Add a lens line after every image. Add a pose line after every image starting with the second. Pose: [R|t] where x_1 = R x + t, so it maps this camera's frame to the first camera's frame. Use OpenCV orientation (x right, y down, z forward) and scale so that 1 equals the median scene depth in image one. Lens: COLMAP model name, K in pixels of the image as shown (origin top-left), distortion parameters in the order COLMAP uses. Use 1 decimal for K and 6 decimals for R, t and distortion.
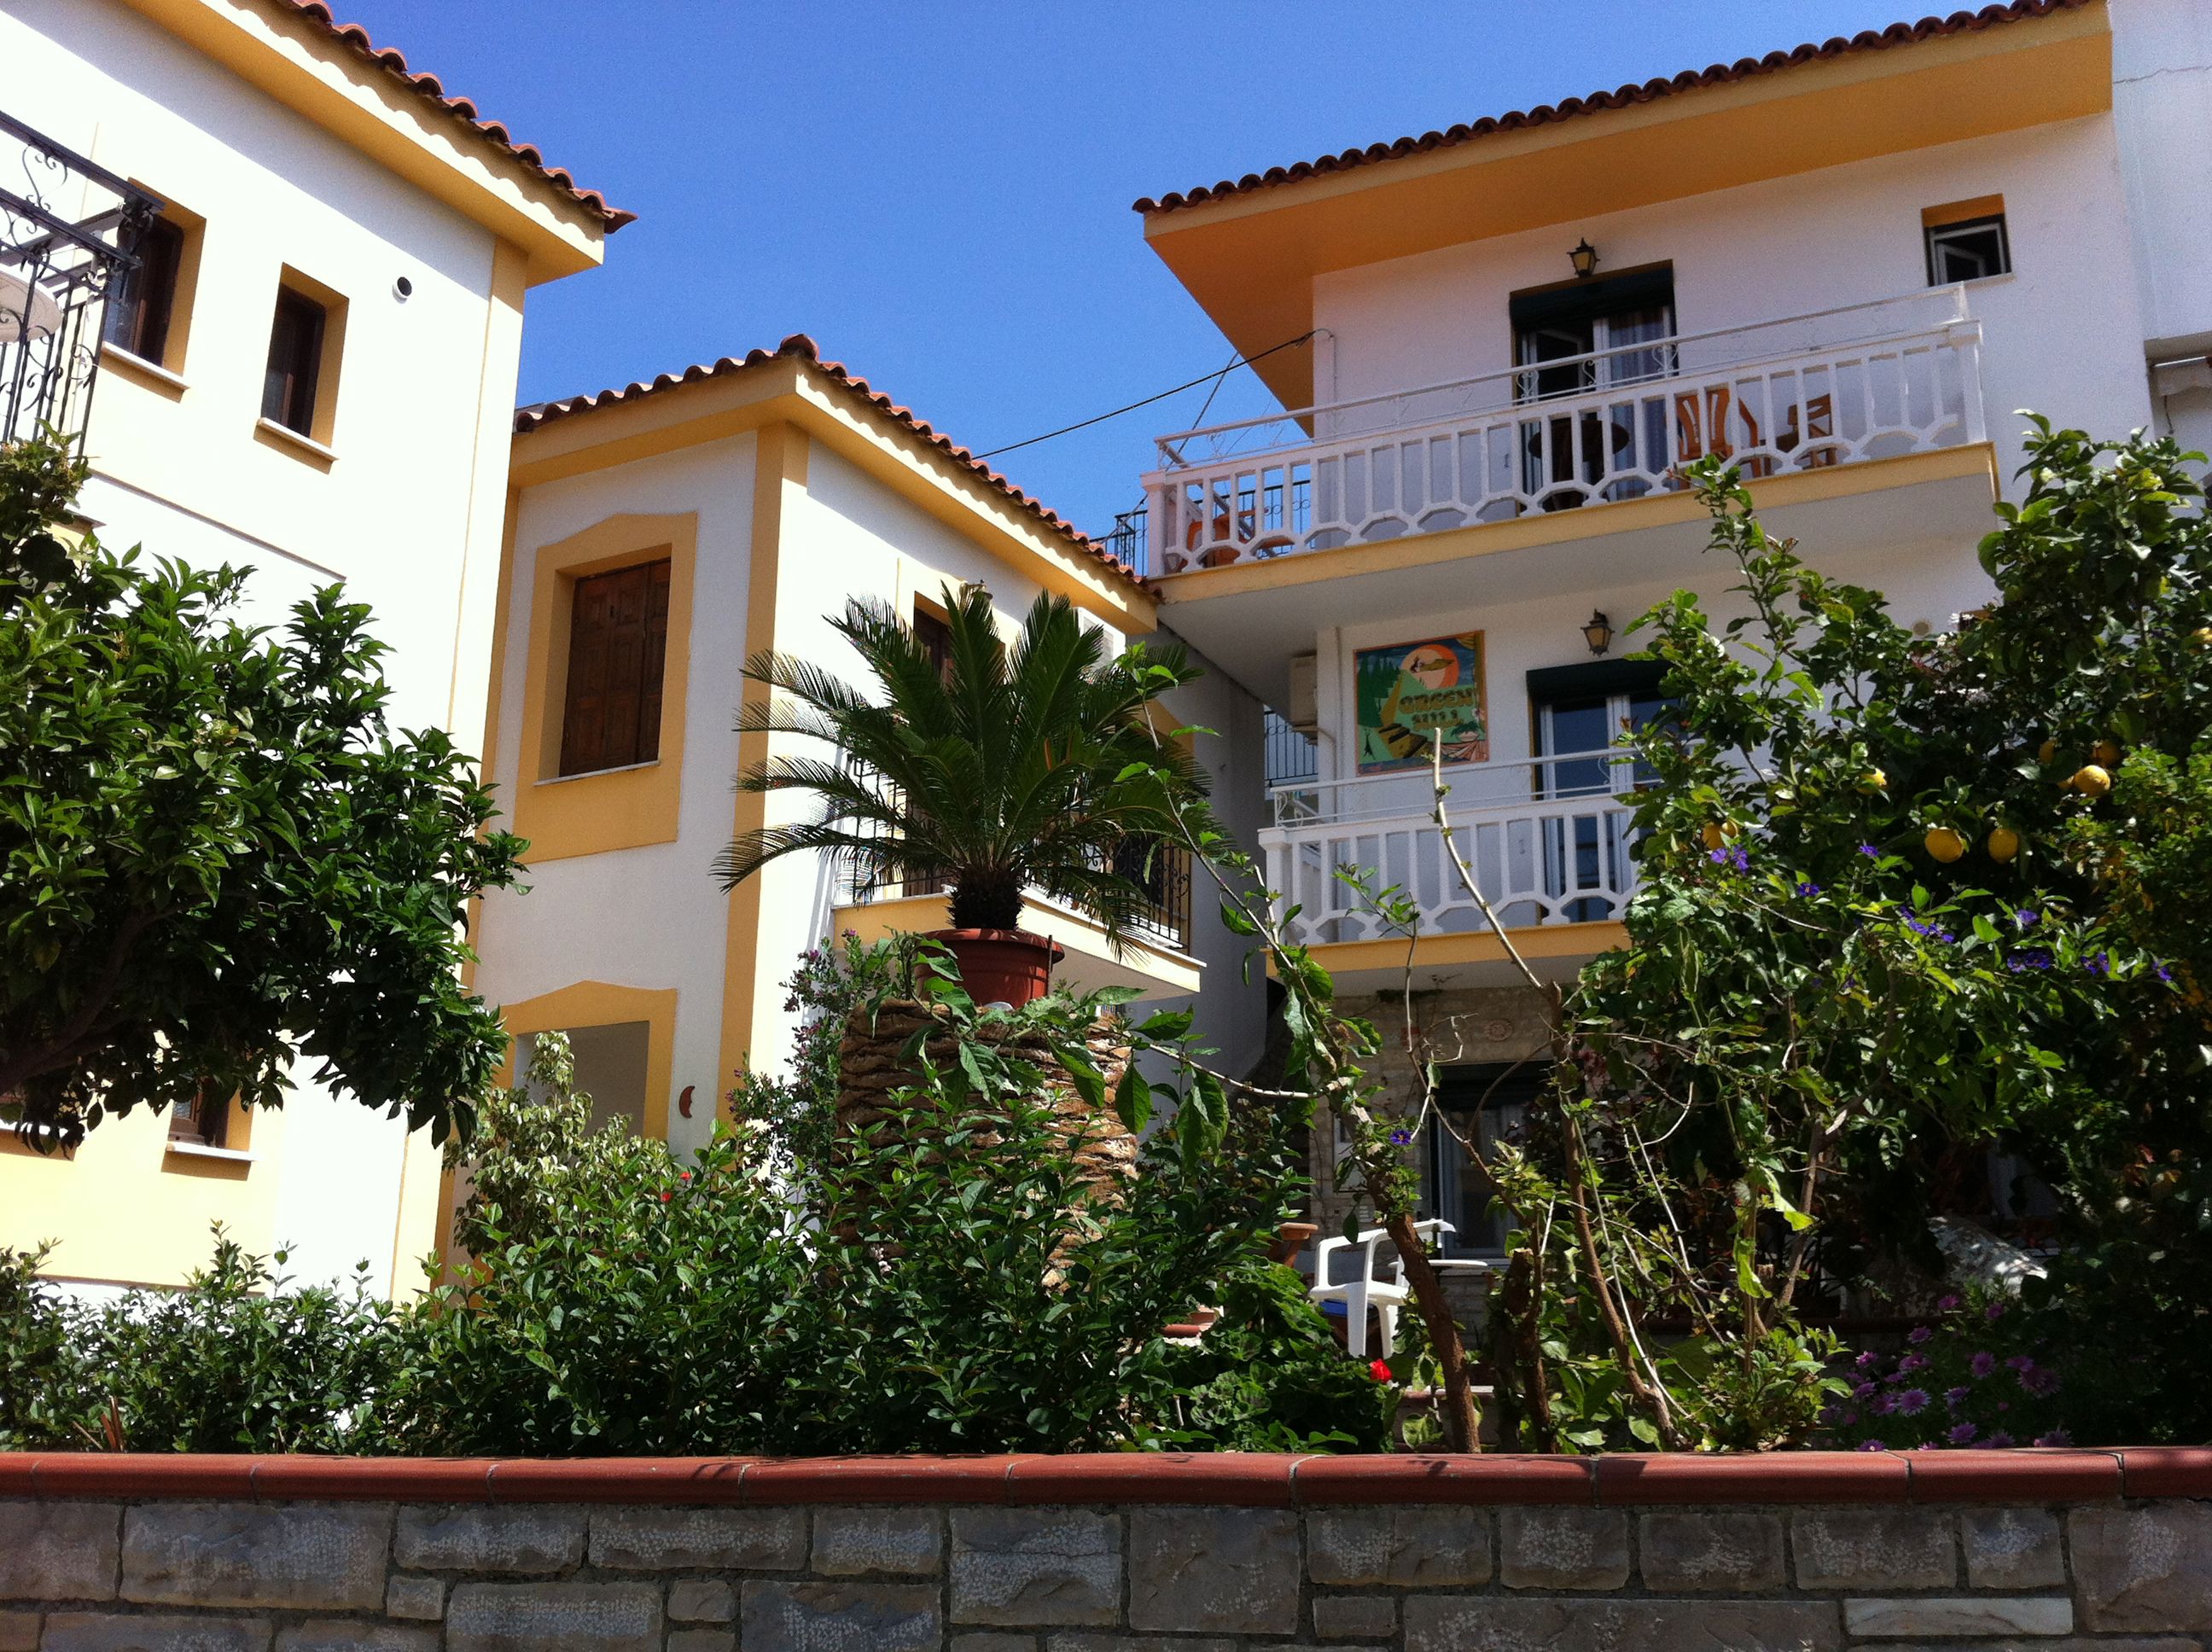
lens RADIAL K [[2184.8, 0, 1113.5], [0, 2184.8, 834.5], [0, 0, 1]] dist [0.125502, -0.413890]
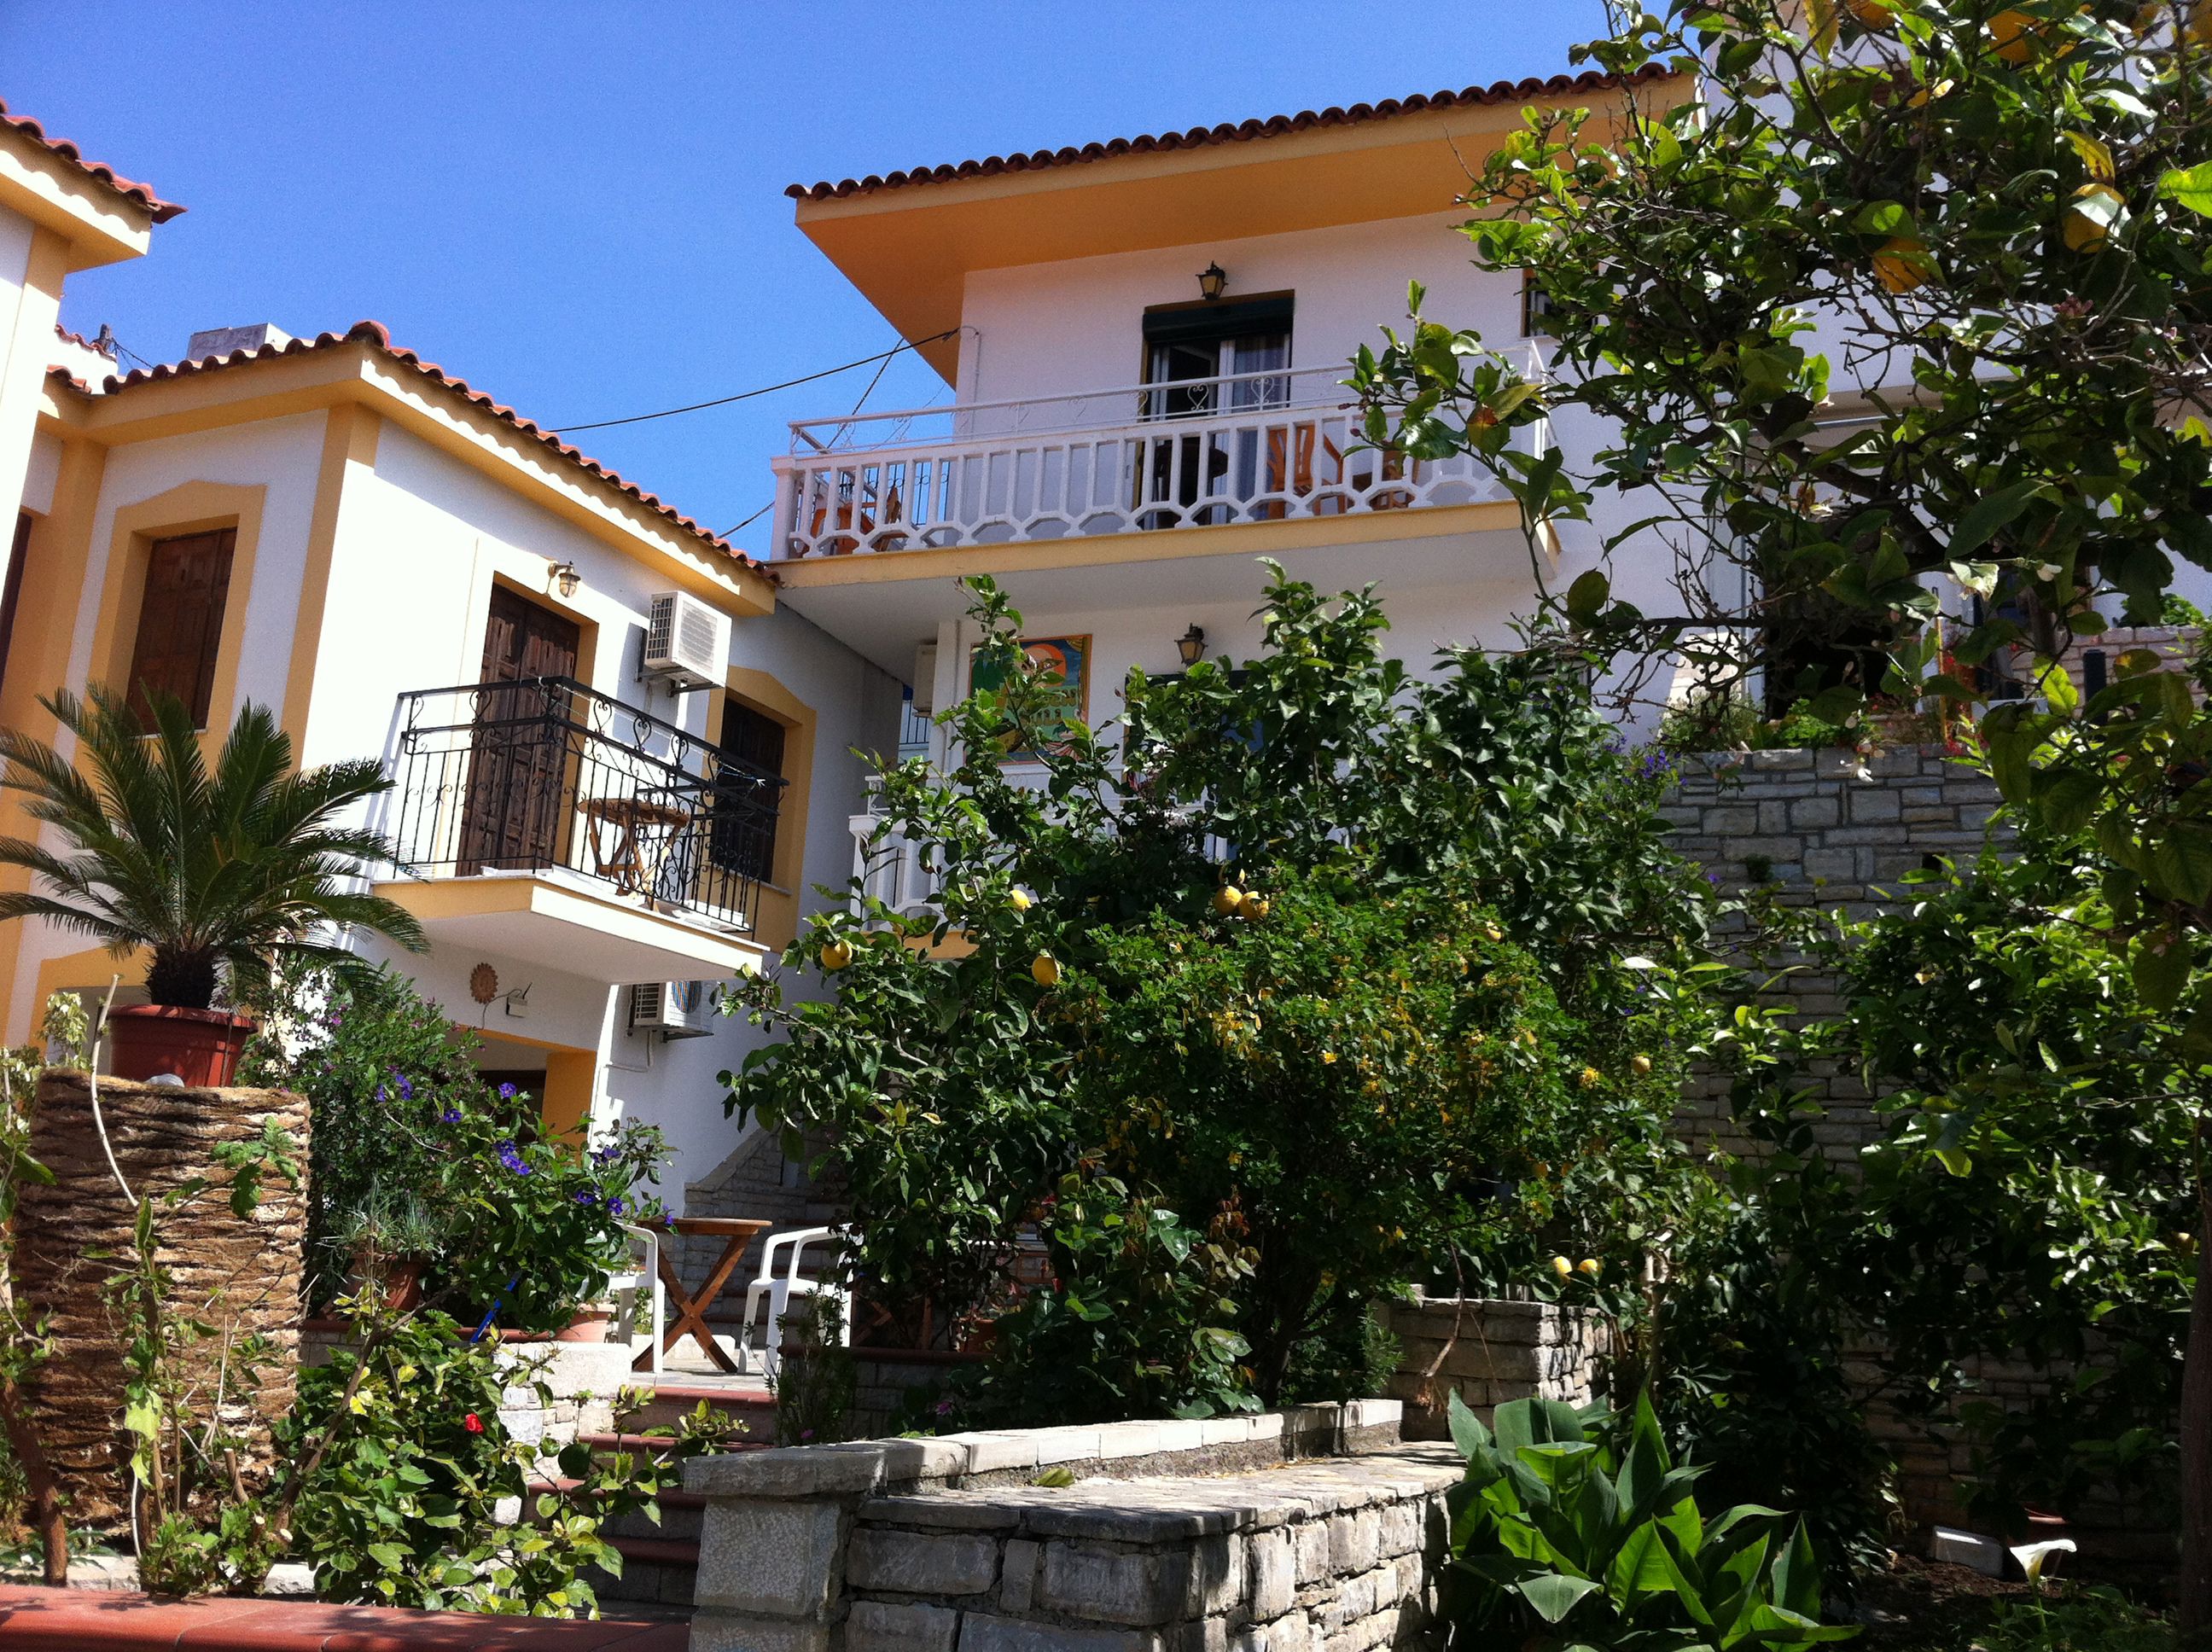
lens RADIAL K [[2184.8, 0, 1113.5], [0, 2184.8, 834.5], [0, 0, 1]] dist [0.125502, -0.413890]
pose [[0.996031, 0.059245, 0.066428, 0.122315], [-0.061931, 0.997313, 0.039132, -0.041835], [-0.063931, -0.043091, 0.997024, -0.044967]]
